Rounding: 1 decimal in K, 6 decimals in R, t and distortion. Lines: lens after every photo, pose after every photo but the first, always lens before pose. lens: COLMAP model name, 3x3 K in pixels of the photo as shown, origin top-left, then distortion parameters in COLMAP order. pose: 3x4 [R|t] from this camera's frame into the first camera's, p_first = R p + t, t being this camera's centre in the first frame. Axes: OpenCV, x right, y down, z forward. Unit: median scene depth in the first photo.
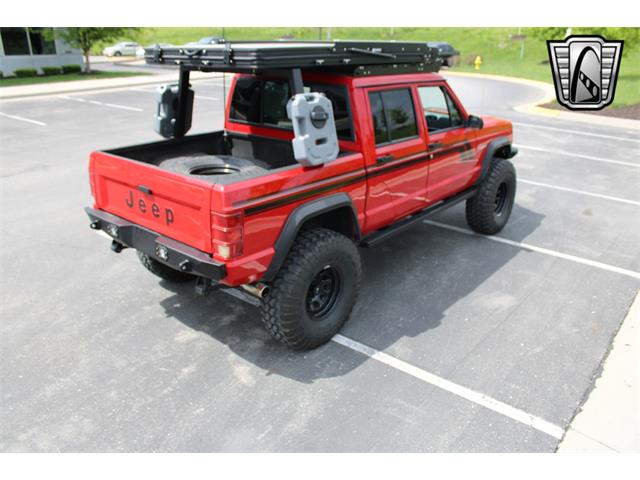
lens RADIAL K [[532.7, 0, 320.0], [0, 532.7, 240.0], [0, 0, 1]] dist [-0.150966, 0.125812]
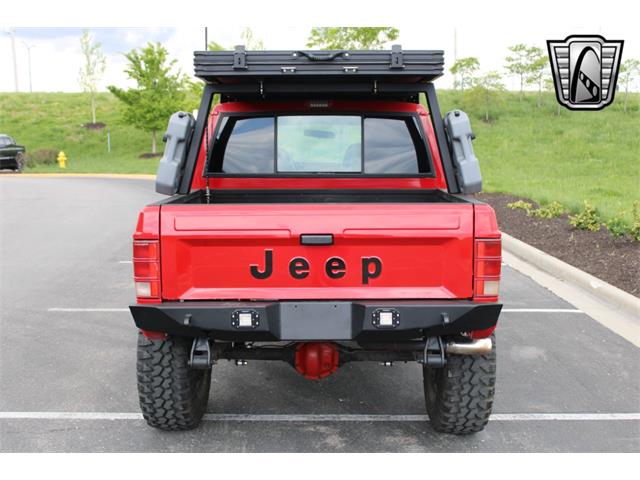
lens RADIAL K [[764.2, 0, 320.0], [0, 764.2, 240.0], [0, 0, 1]] dist [-0.064577, 0.025385]
pose [[0.760025, -0.091423, 0.643431, -0.821583], [0.240925, 0.959147, -0.148301, 0.043683], [-0.603586, 0.267731, 0.751002, 0.216122]]
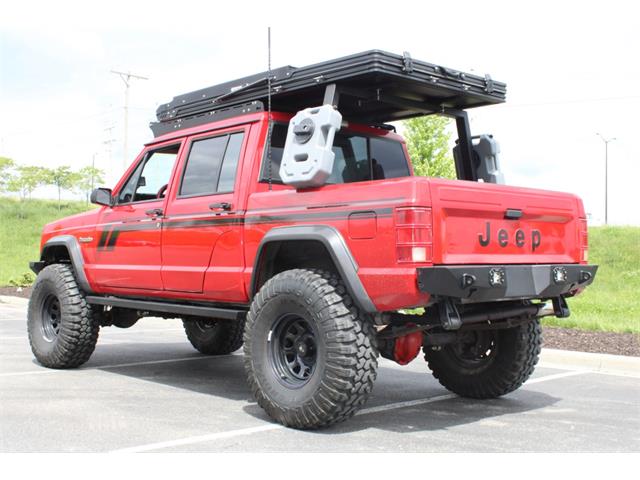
lens RADIAL K [[790.4, 0, 320.0], [0, 790.4, 240.0], [0, 0, 1]] dist [-0.072519, 0.020047]
pose [[0.113039, 0.019519, 0.993399, -1.360255], [0.356890, 0.932286, -0.058929, -0.080092], [-0.927282, 0.361195, 0.098418, 0.998267]]
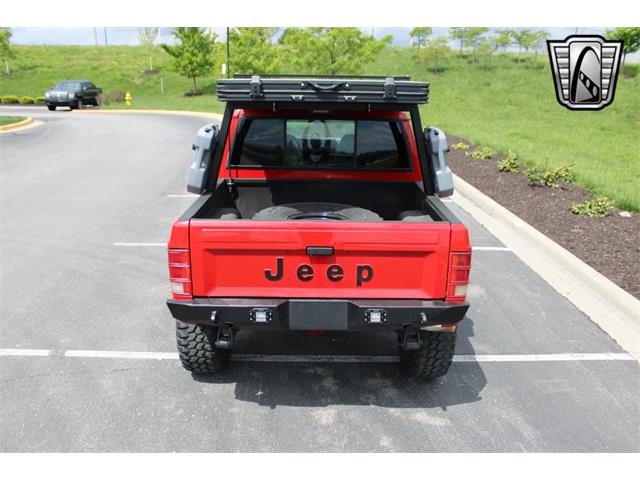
lens RADIAL K [[532.7, 0, 320.0], [0, 532.7, 240.0], [0, 0, 1]] dist [-0.150966, 0.125812]
pose [[0.752936, -0.188557, 0.630502, -0.724546], [0.227757, 0.973530, 0.019159, -0.109736], [-0.617425, 0.129176, 0.775951, 0.301291]]
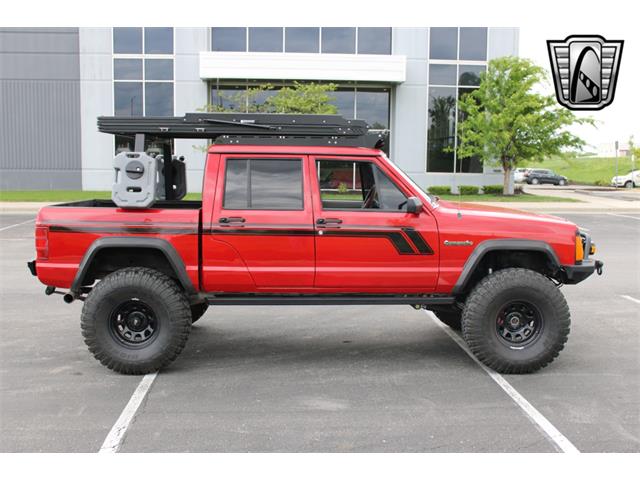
lens RADIAL K [[743.9, 0, 320.0], [0, 743.9, 240.0], [0, 0, 1]] dist [-0.057005, -0.023659]
pose [[0.673378, 0.074844, -0.735500, 1.305416], [-0.274439, 0.949082, -0.154681, 0.060375], [0.686473, 0.306008, 0.659632, 0.167314]]
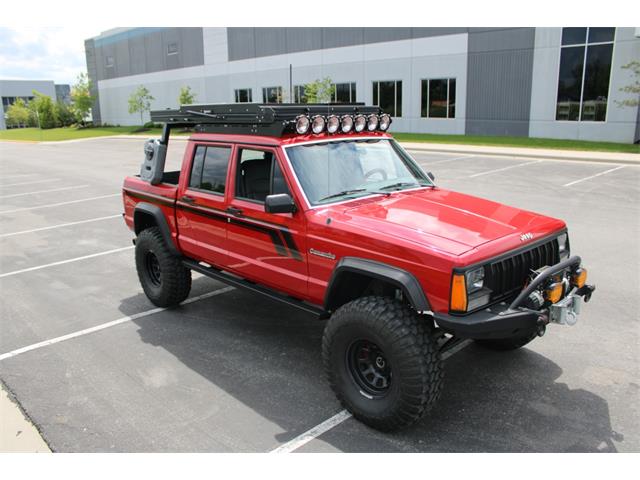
lens RADIAL K [[532.7, 0, 320.0], [0, 532.7, 240.0], [0, 0, 1]] dist [-0.150966, 0.125812]
pose [[-0.118186, 0.236074, -0.964521, 1.264428], [-0.347963, 0.899894, 0.262893, -0.489364], [0.930029, 0.366688, -0.024210, 1.334575]]
